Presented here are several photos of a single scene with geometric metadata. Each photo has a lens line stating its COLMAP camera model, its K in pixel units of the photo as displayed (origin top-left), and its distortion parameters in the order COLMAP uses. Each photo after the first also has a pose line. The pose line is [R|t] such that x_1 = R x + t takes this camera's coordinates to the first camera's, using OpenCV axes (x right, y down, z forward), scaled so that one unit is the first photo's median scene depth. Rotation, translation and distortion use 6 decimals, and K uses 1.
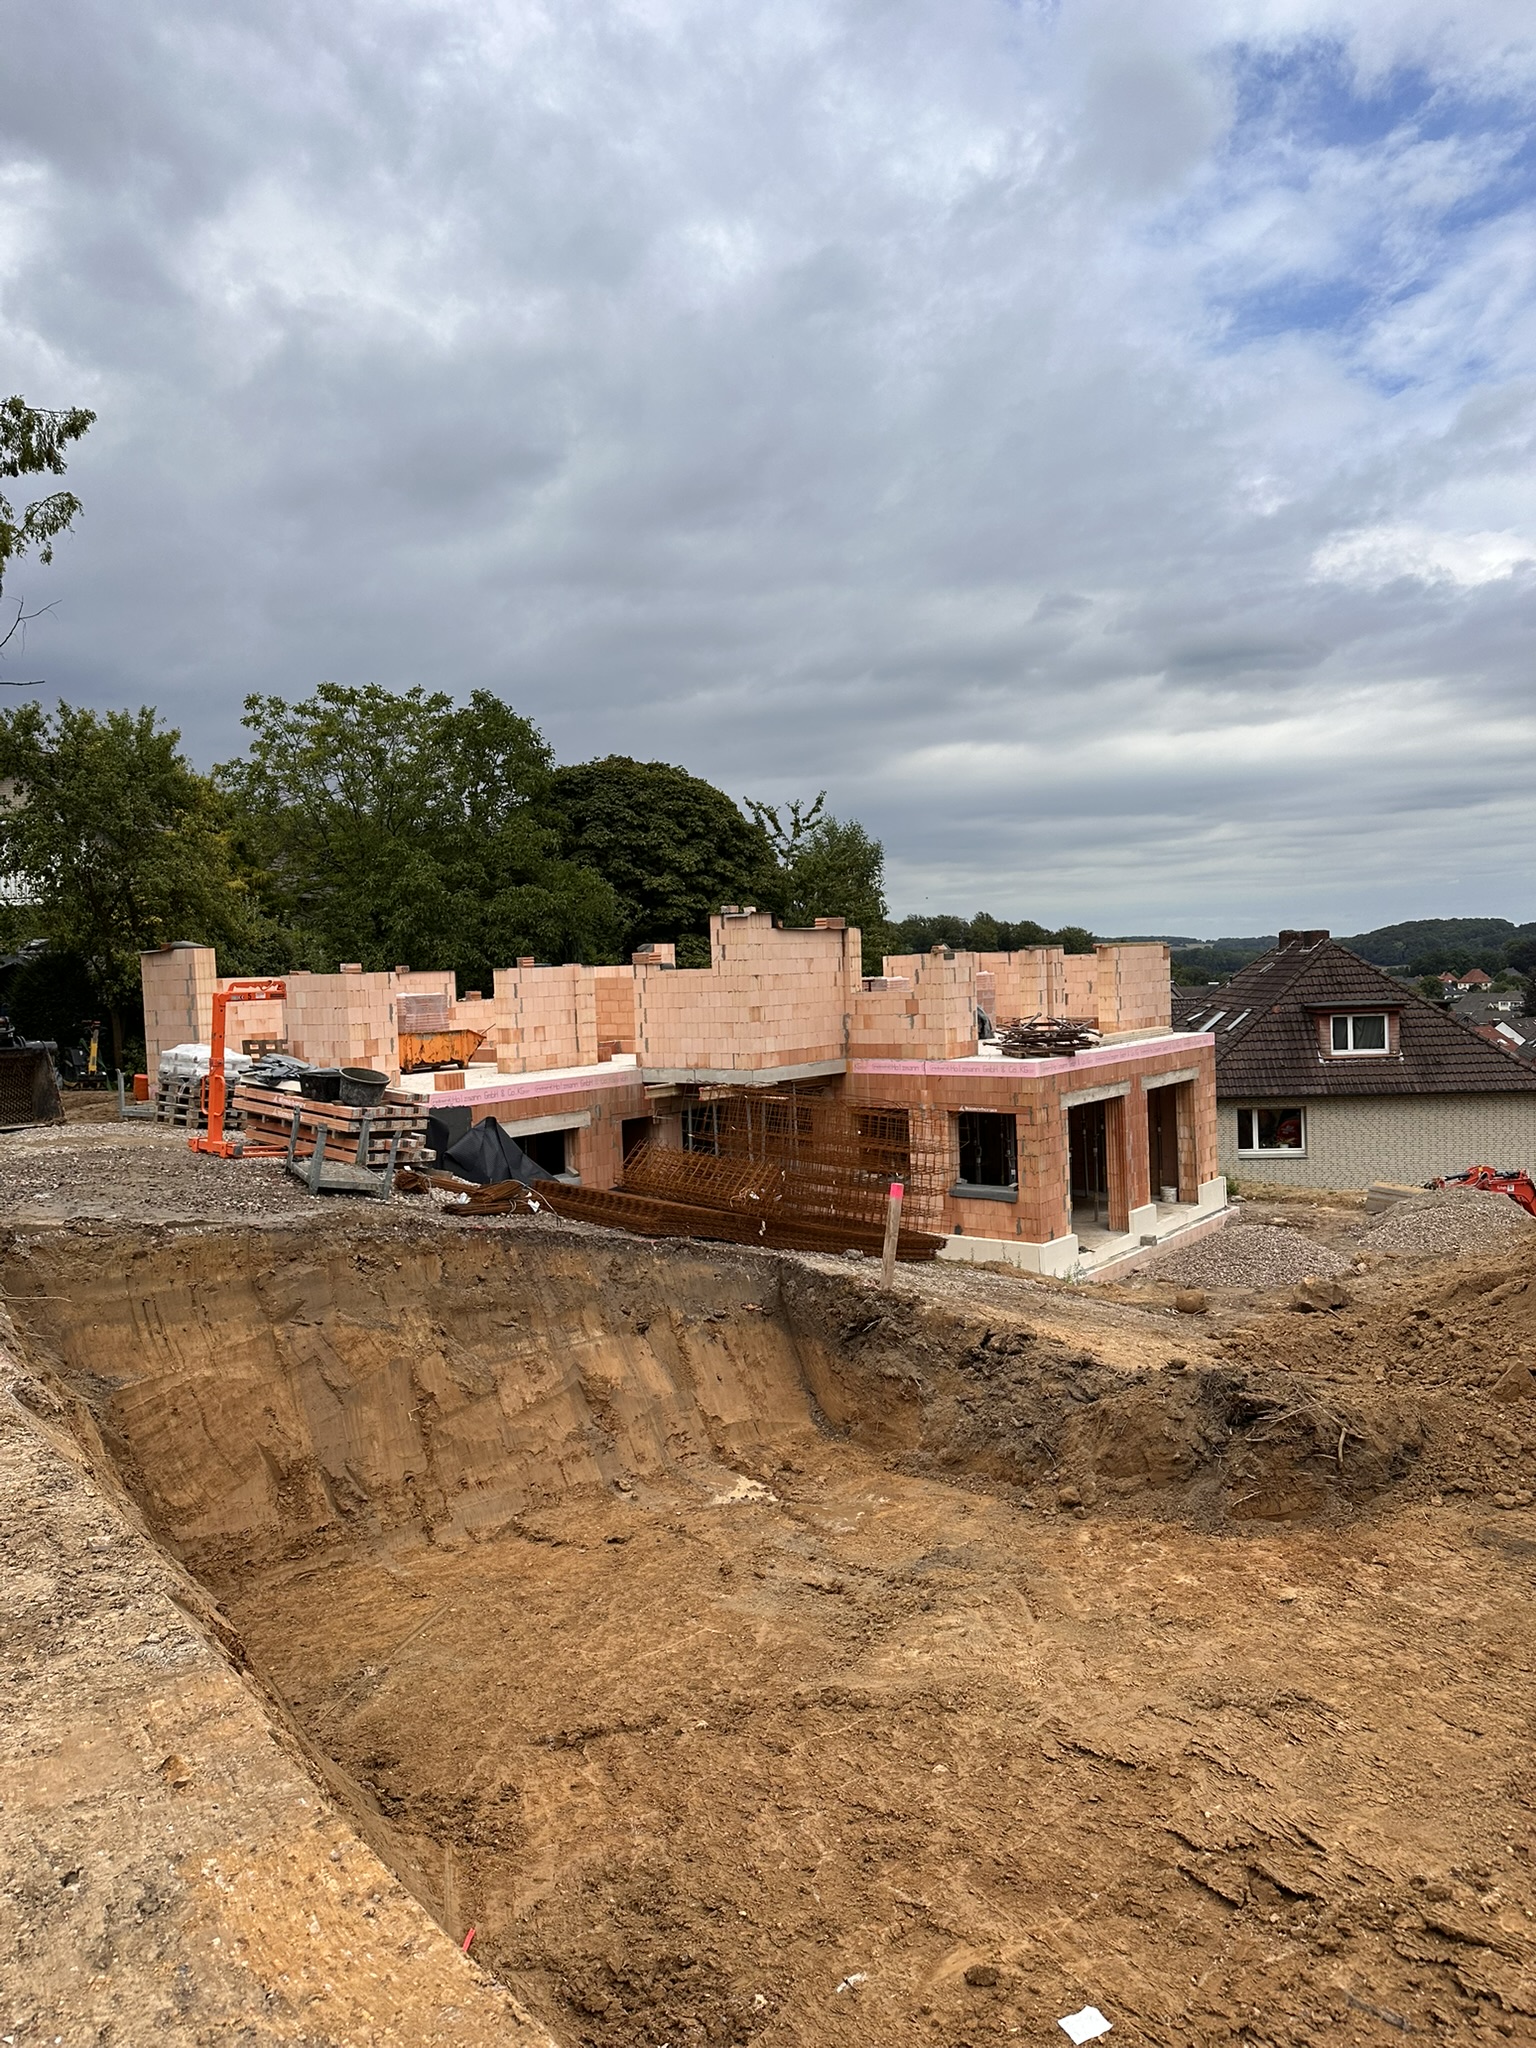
lens RADIAL K [[1423.8, 0, 760.4], [0, 1423.8, 1026.8], [0, 0, 1]] dist [0.019380, 0.001155]
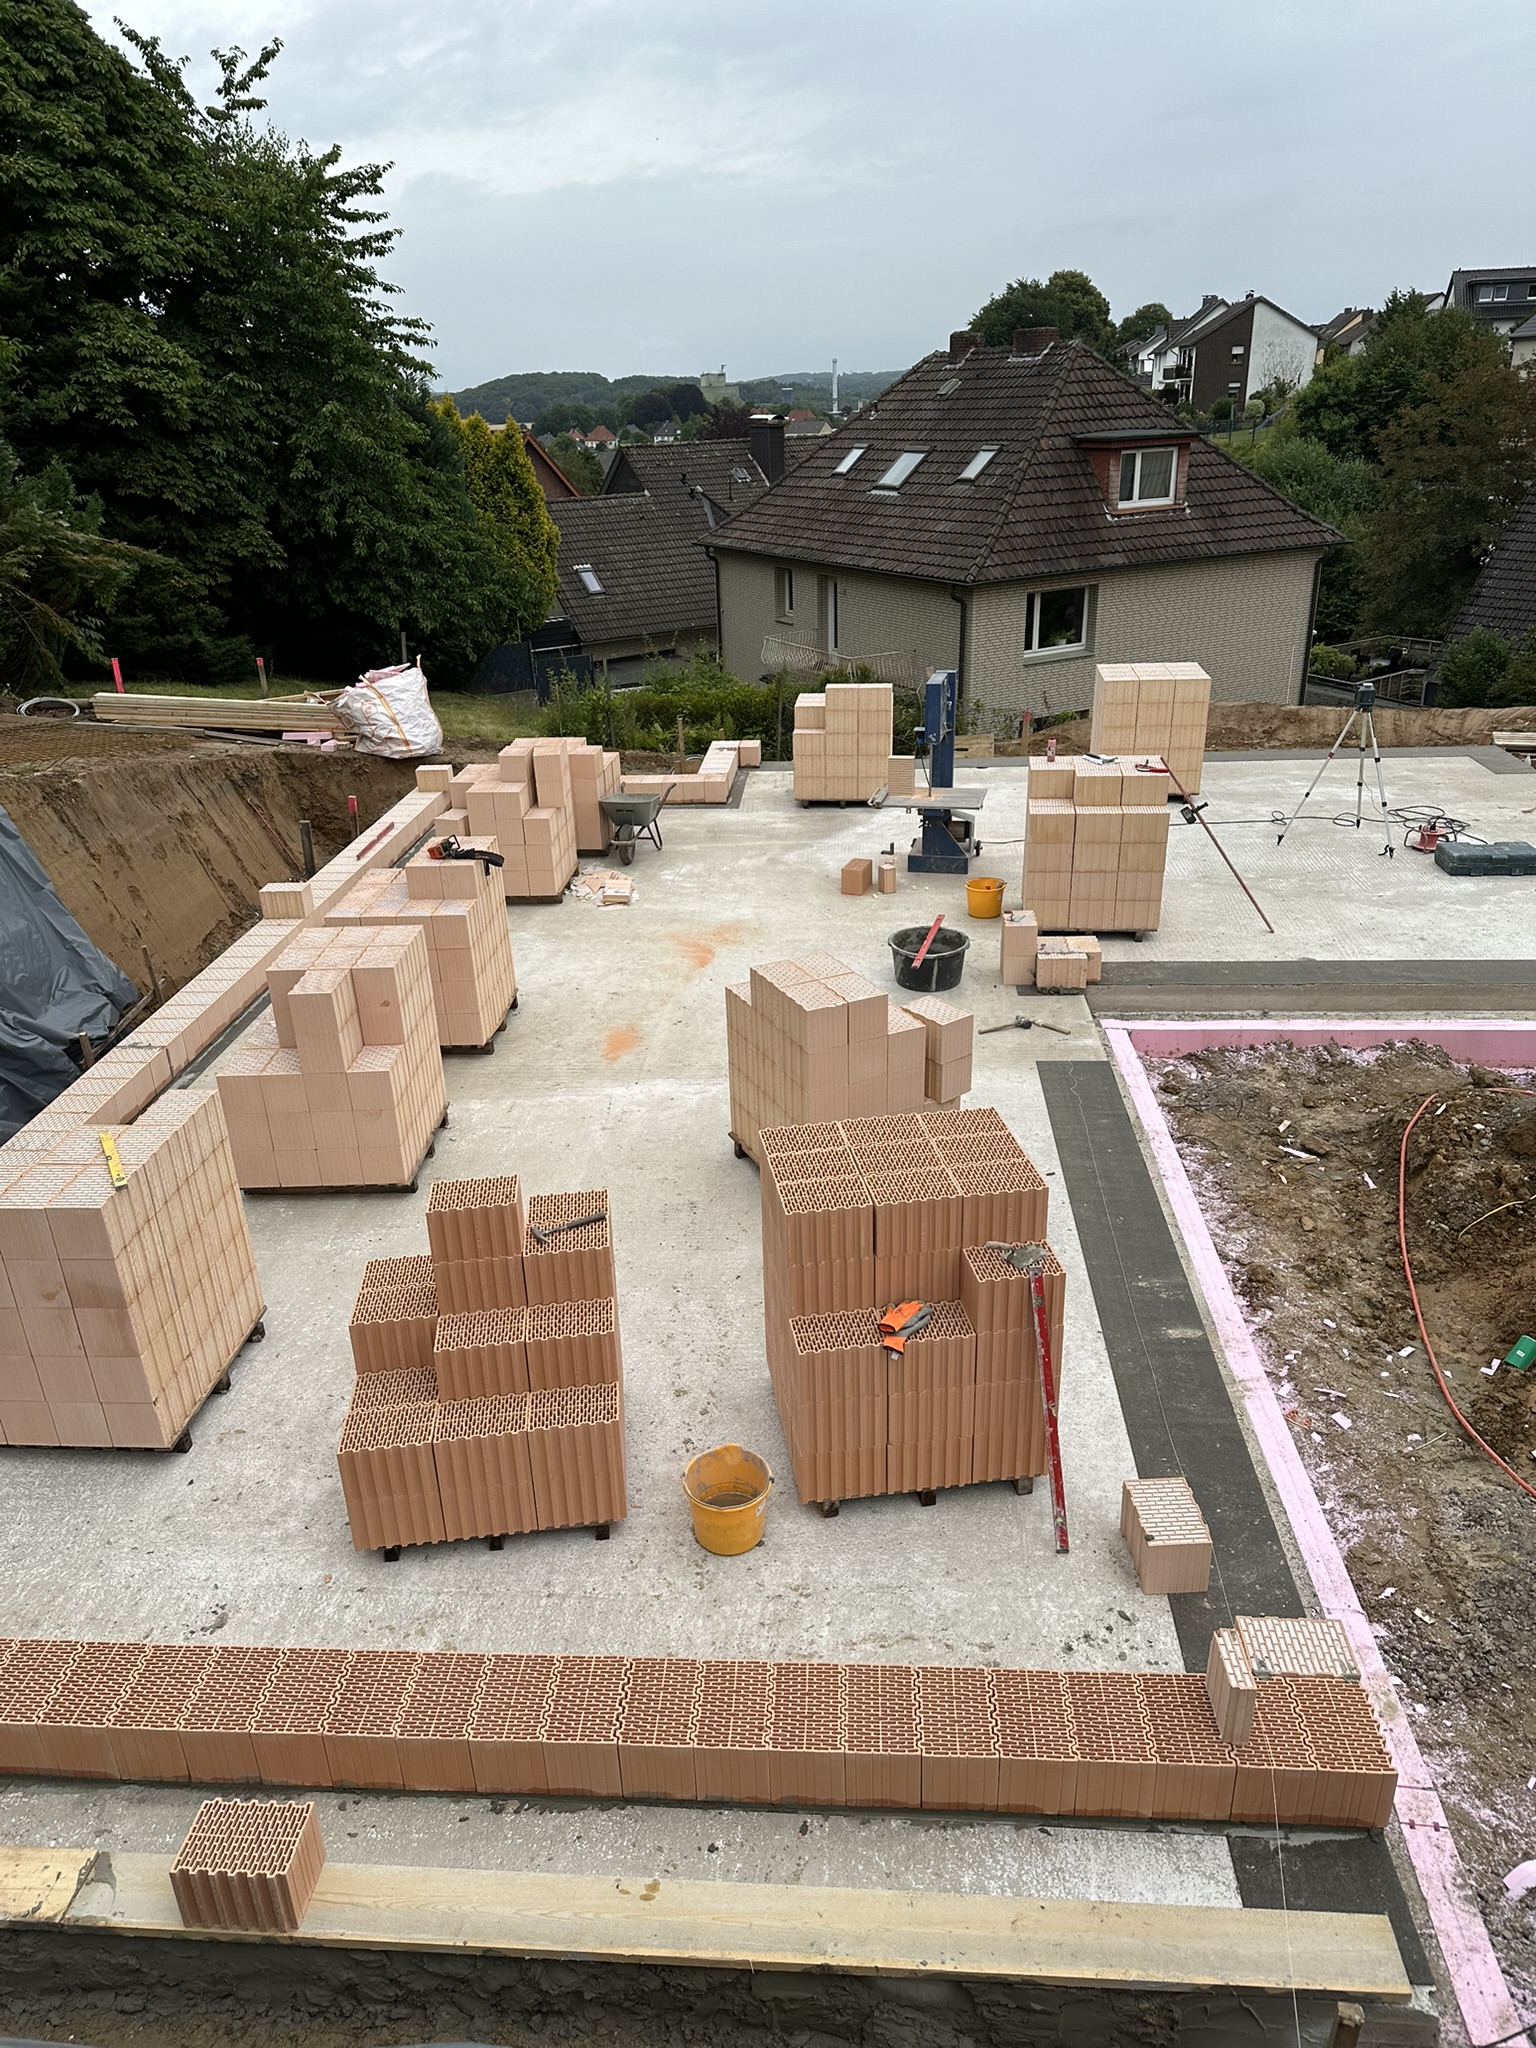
lens RADIAL K [[1423.8, 0, 755.6], [0, 1423.8, 1011.3], [0, 0, 1]] dist [0.019380, 0.001155]
pose [[0.847290, -0.207086, 0.489096, -0.173952], [0.028707, 0.937368, 0.347157, 0.001301], [-0.530354, -0.280102, 0.800167, 0.435320]]
